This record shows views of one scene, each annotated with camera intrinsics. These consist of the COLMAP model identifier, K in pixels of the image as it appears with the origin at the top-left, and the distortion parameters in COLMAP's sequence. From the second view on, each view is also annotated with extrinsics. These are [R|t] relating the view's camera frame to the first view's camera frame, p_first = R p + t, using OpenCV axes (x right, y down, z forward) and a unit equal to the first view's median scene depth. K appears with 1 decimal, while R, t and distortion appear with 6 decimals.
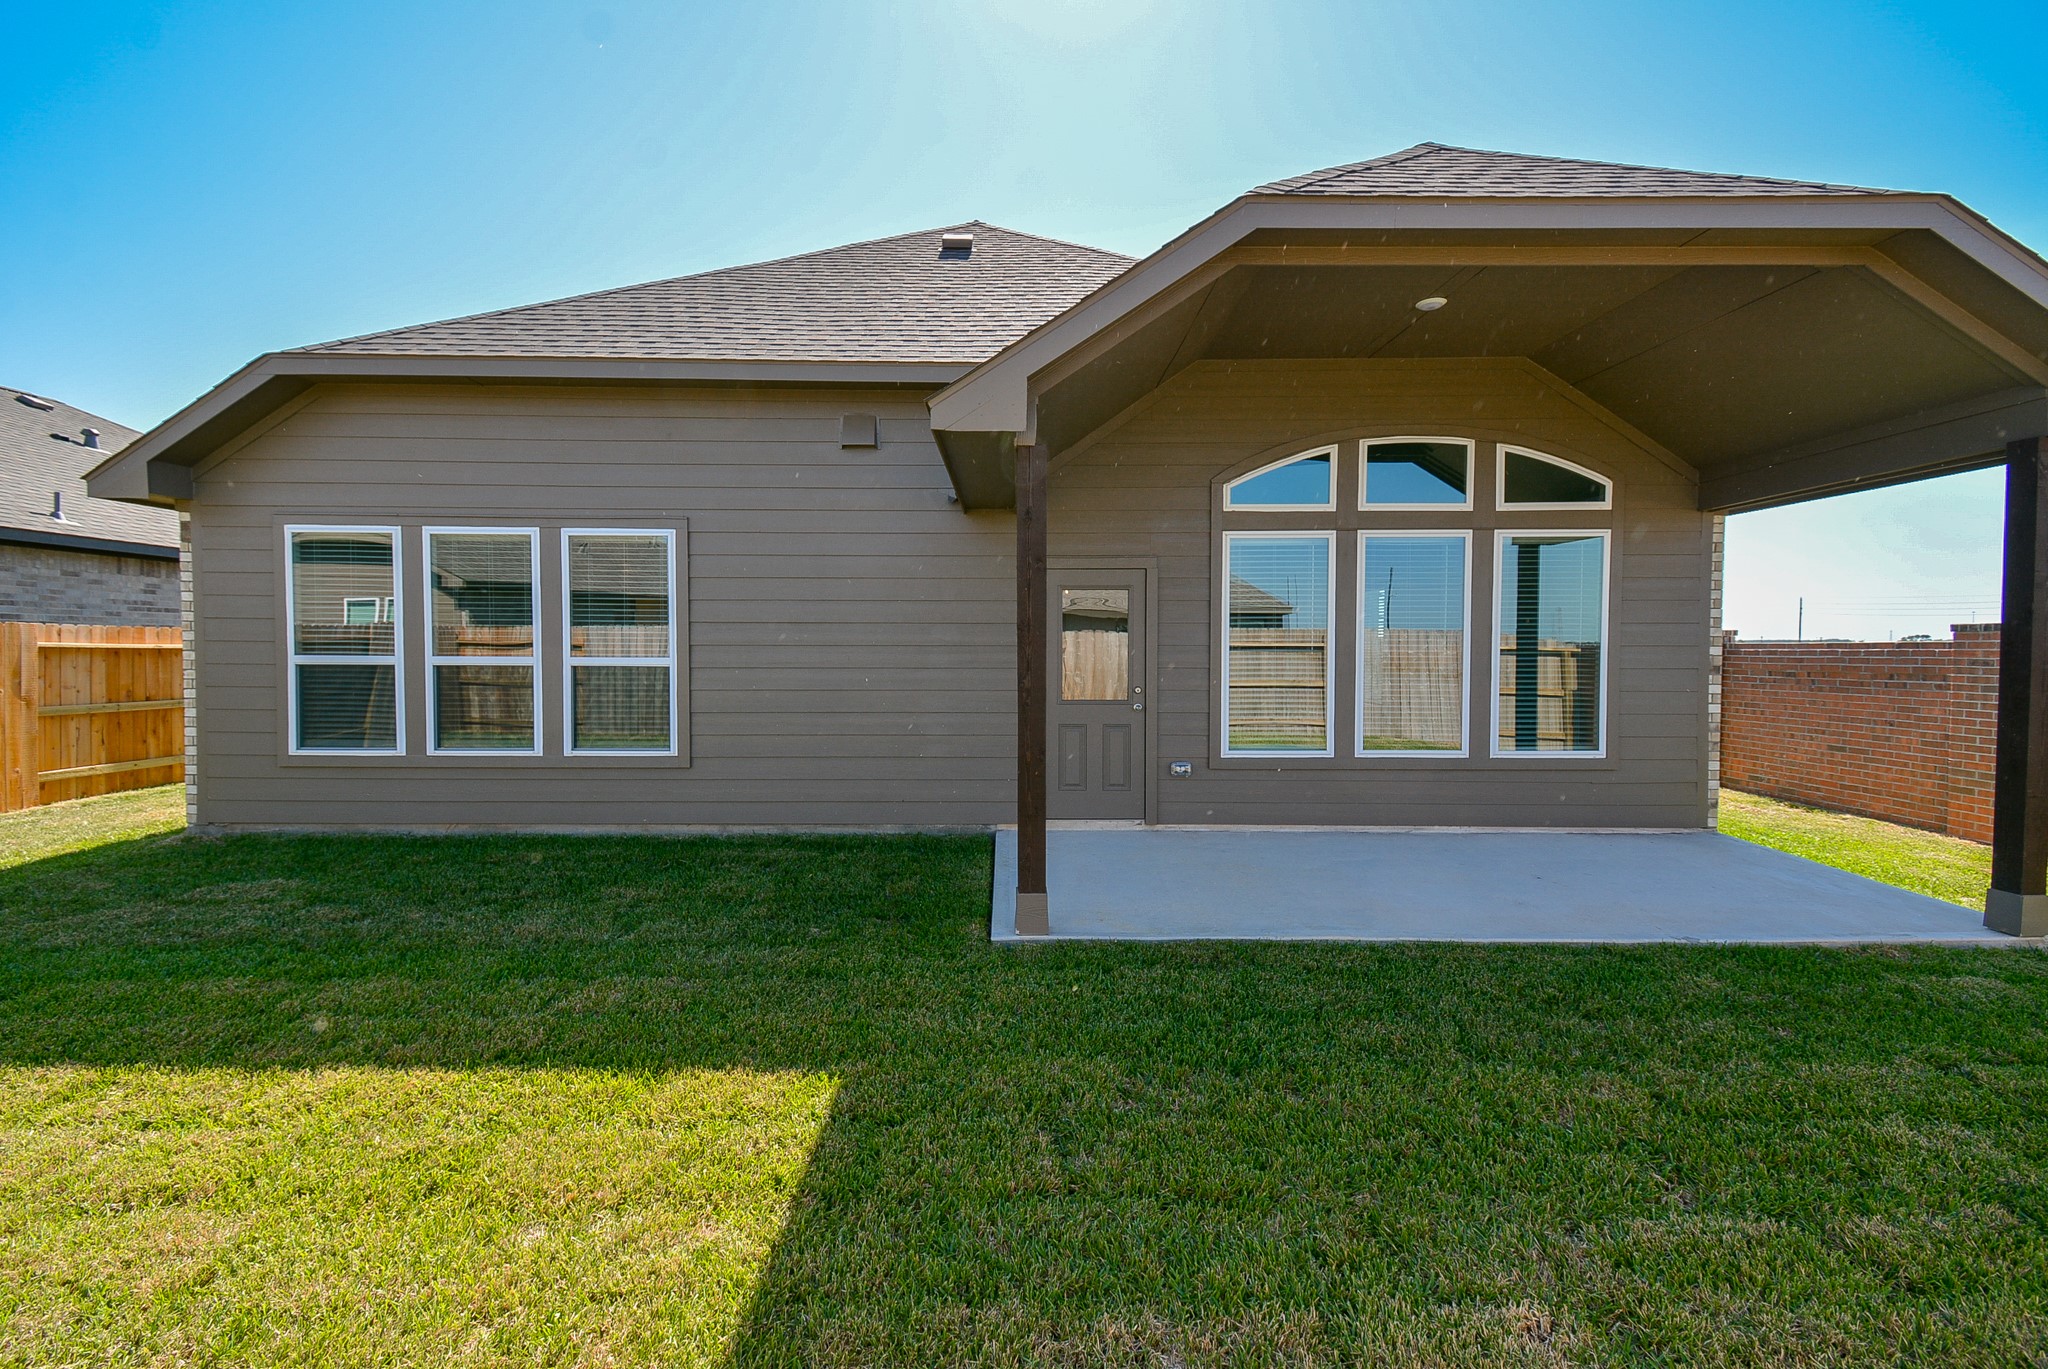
lens RADIAL K [[858.8, 0, 1026.1], [0, 858.8, 715.2], [0, 0, 1]] dist [0.023214, 0.000052]
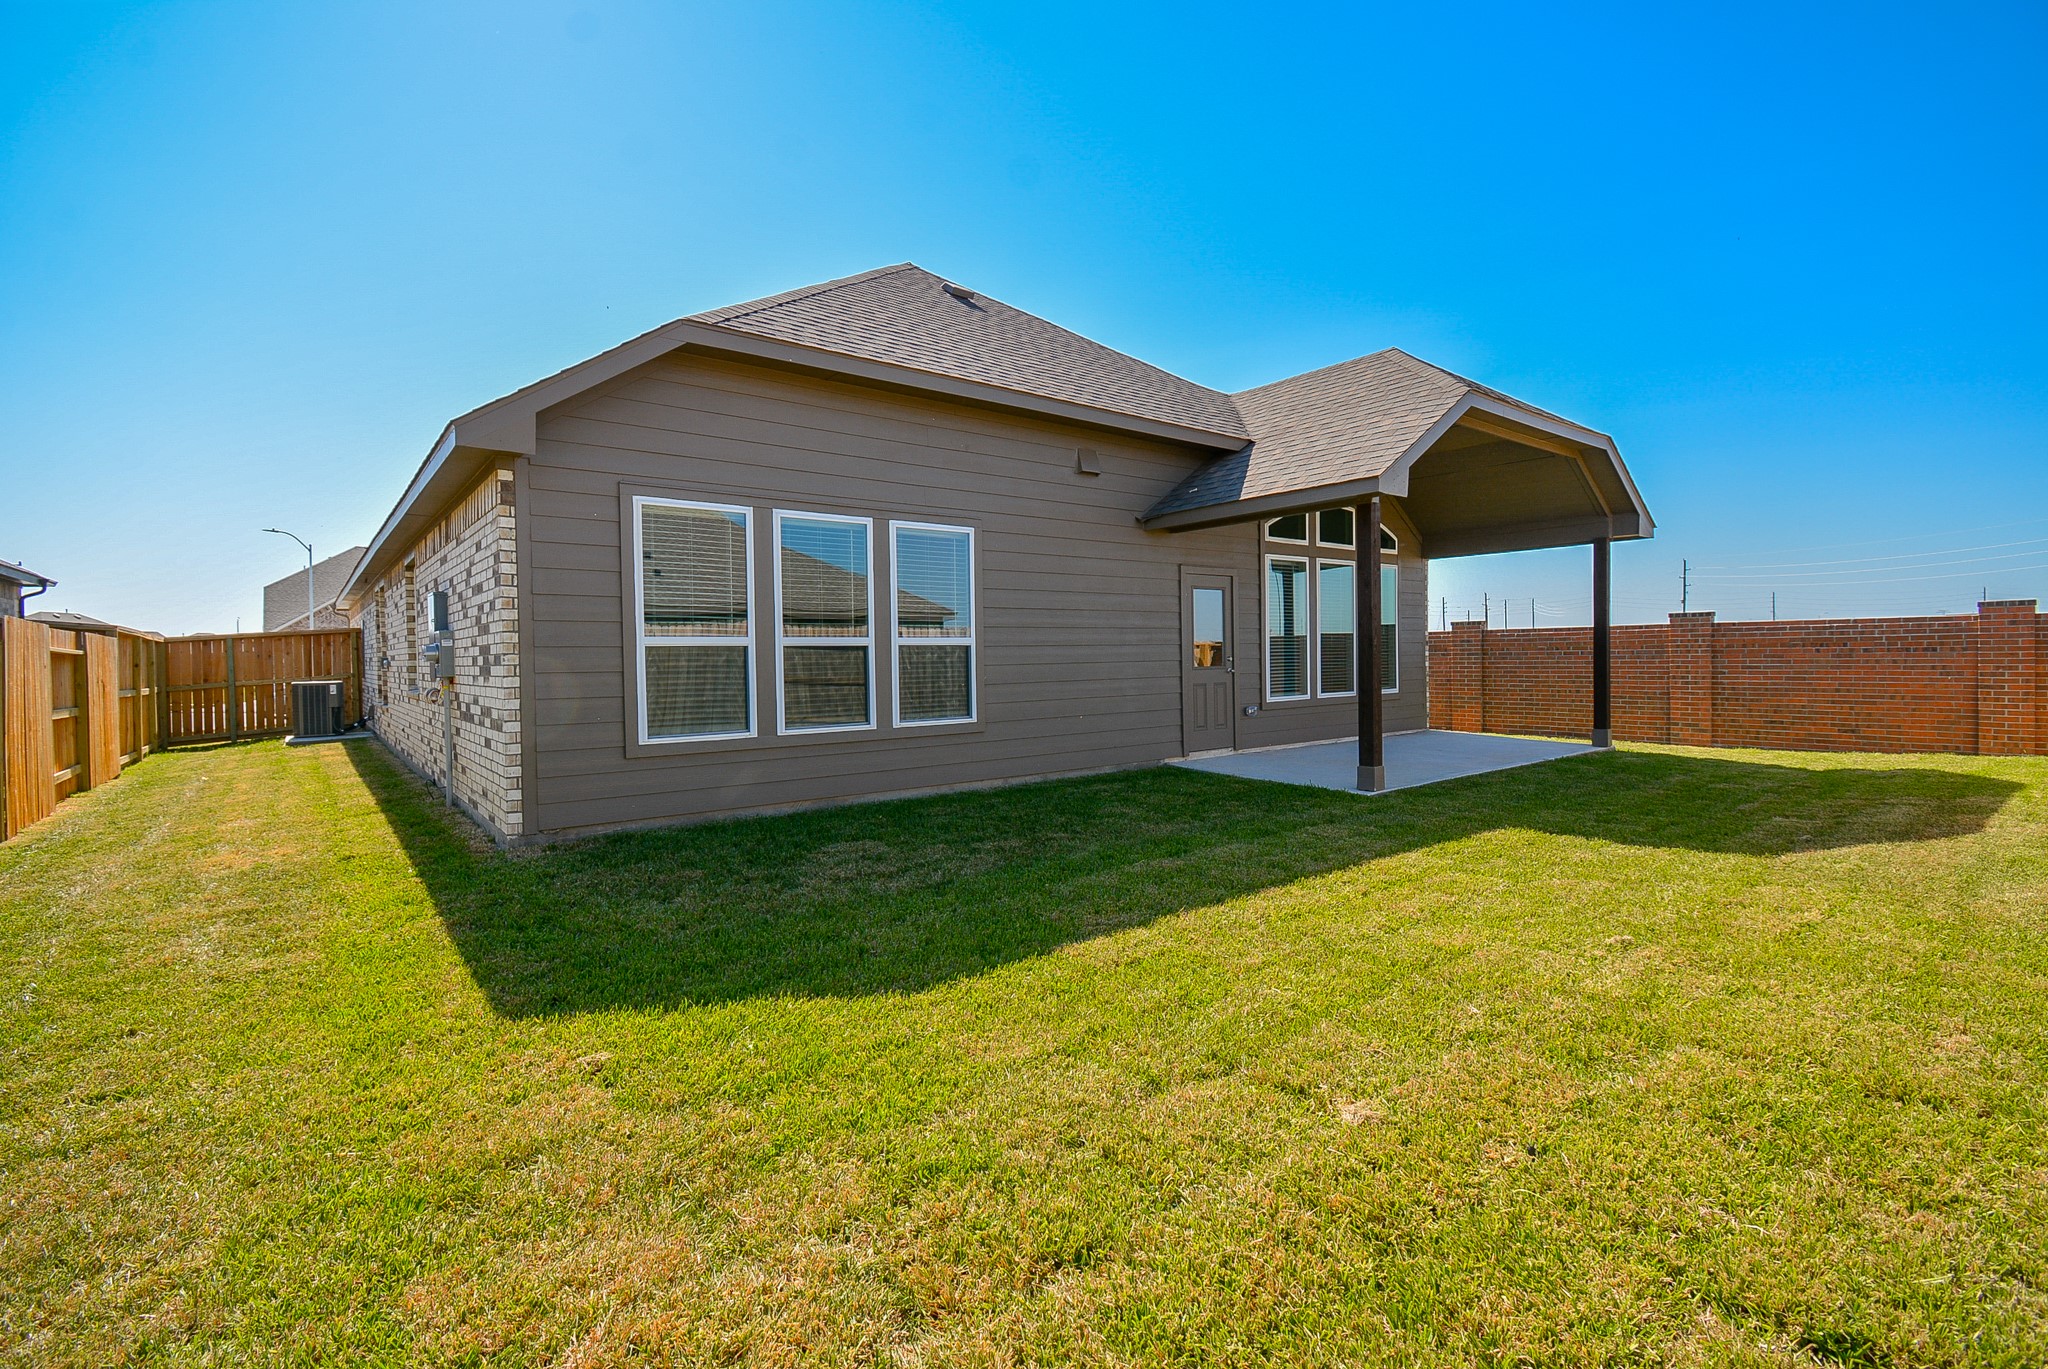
lens RADIAL K [[911.8, 0, 1024.0], [0, 911.8, 684.5], [0, 0, 1]] dist [0.000021, 0.000034]
pose [[0.789149, -0.033933, 0.613263, -1.108069], [0.040943, 0.999158, 0.002599, -0.003859], [-0.612835, 0.023058, 0.789874, -0.011596]]
